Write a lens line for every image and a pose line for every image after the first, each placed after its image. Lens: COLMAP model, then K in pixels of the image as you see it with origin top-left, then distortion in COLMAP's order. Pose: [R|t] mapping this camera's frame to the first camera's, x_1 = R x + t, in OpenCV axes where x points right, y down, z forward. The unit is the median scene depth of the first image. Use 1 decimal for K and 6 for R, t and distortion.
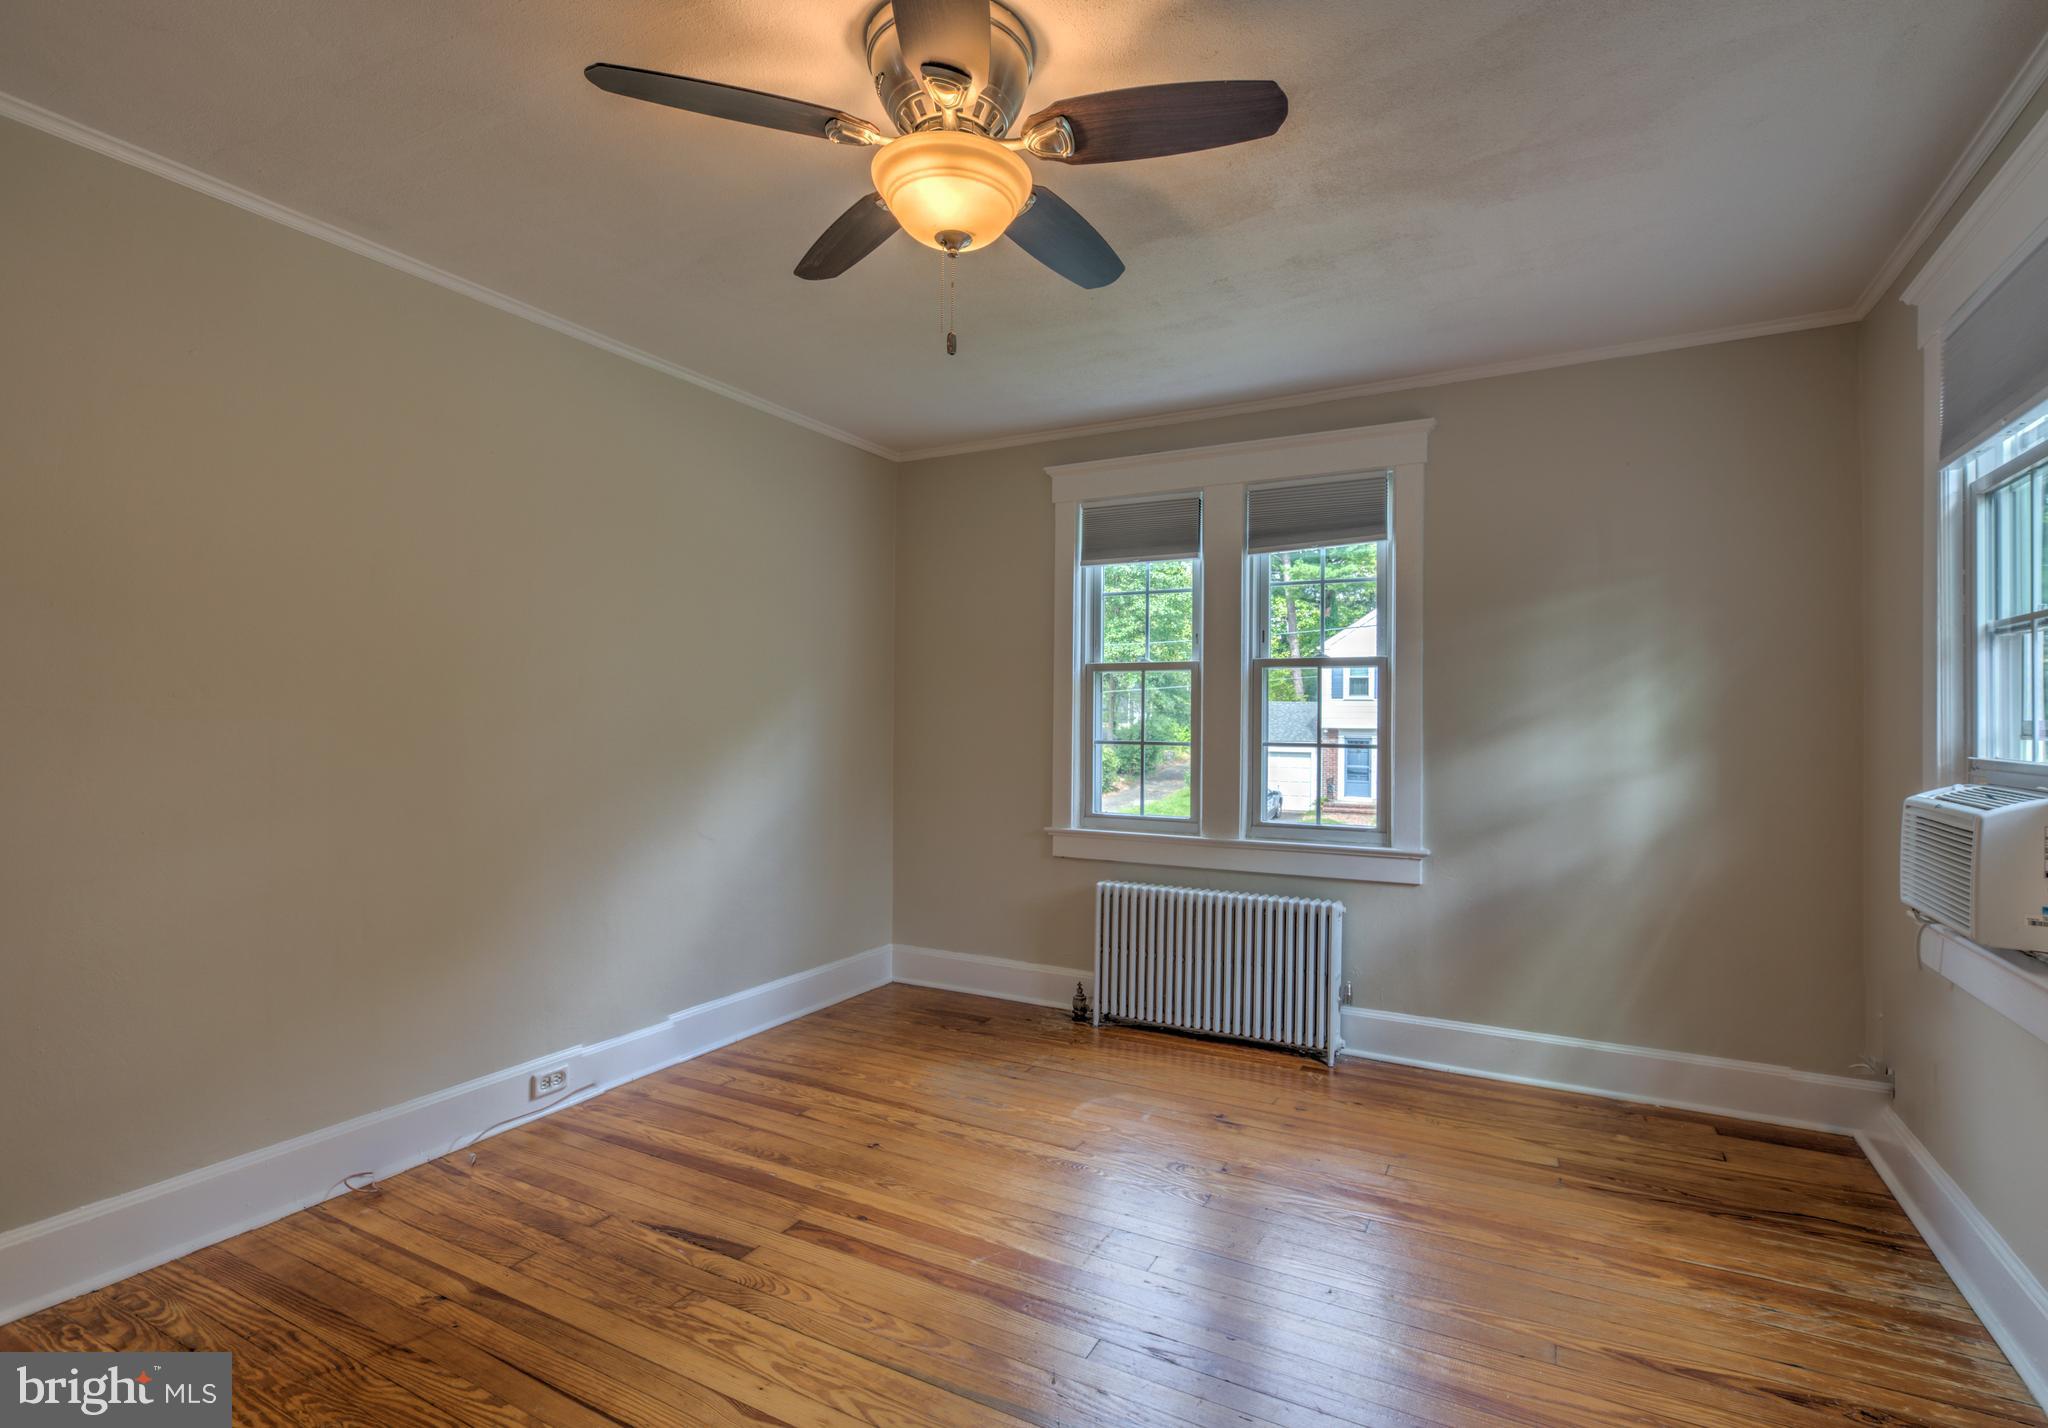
lens RADIAL K [[931.2, 0, 1033.6], [0, 931.2, 714.6], [0, 0, 1]] dist [-0.010788, 0.001759]
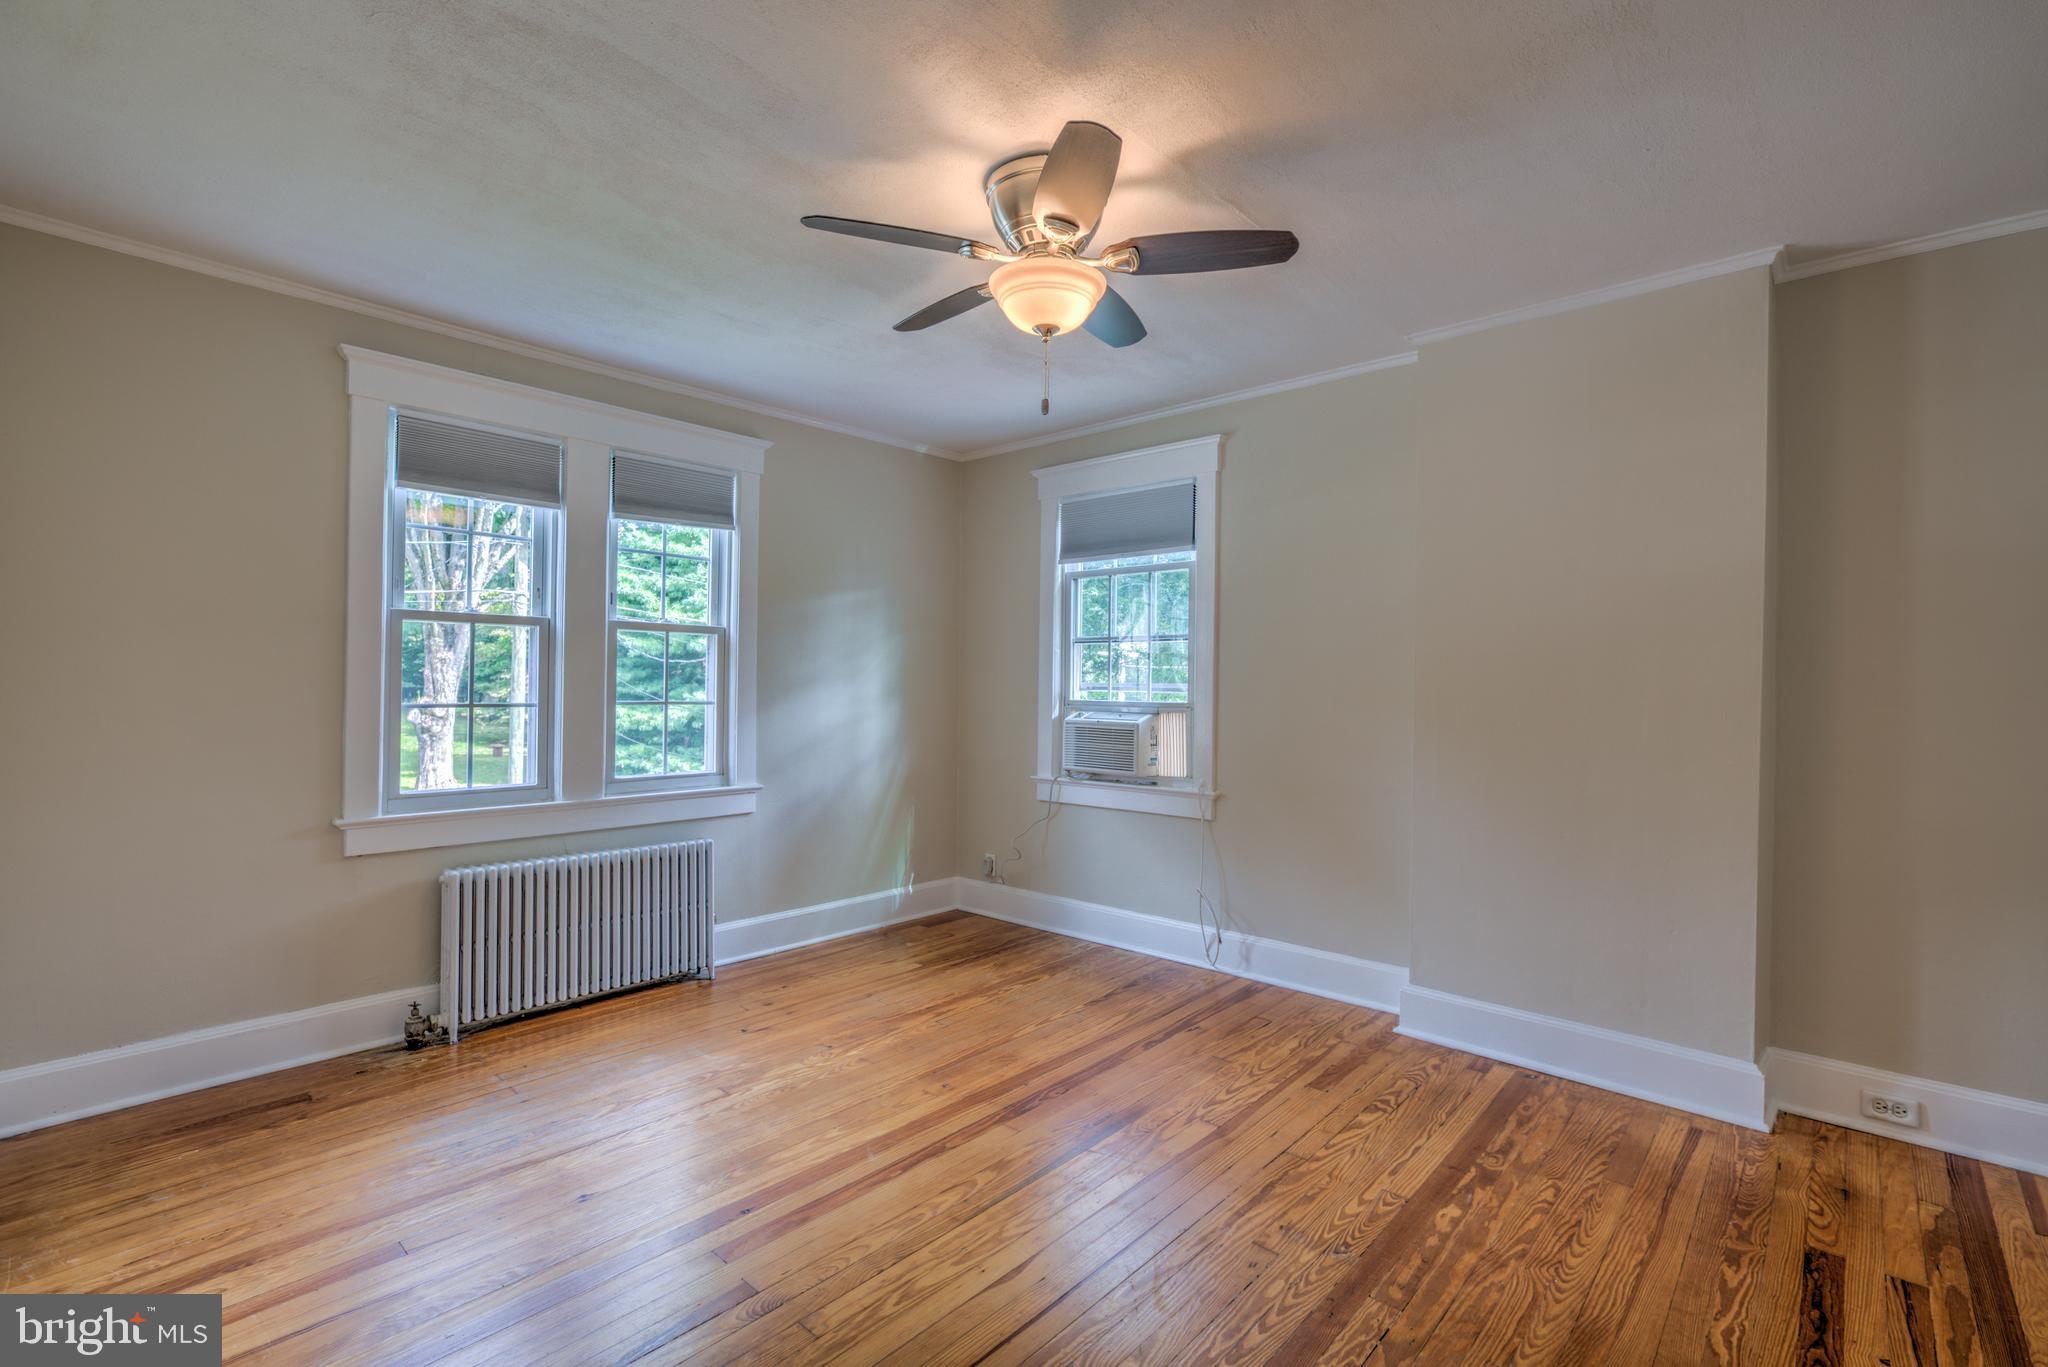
lens RADIAL K [[918.3, 0, 1022.4], [0, 918.3, 681.5], [0, 0, 1]] dist [-0.007874, 0.002773]
pose [[0.262980, -0.001696, 0.964800, -0.671209], [-0.012234, 0.999912, 0.005092, -0.003123], [-0.964724, -0.013142, 0.262937, 0.325998]]
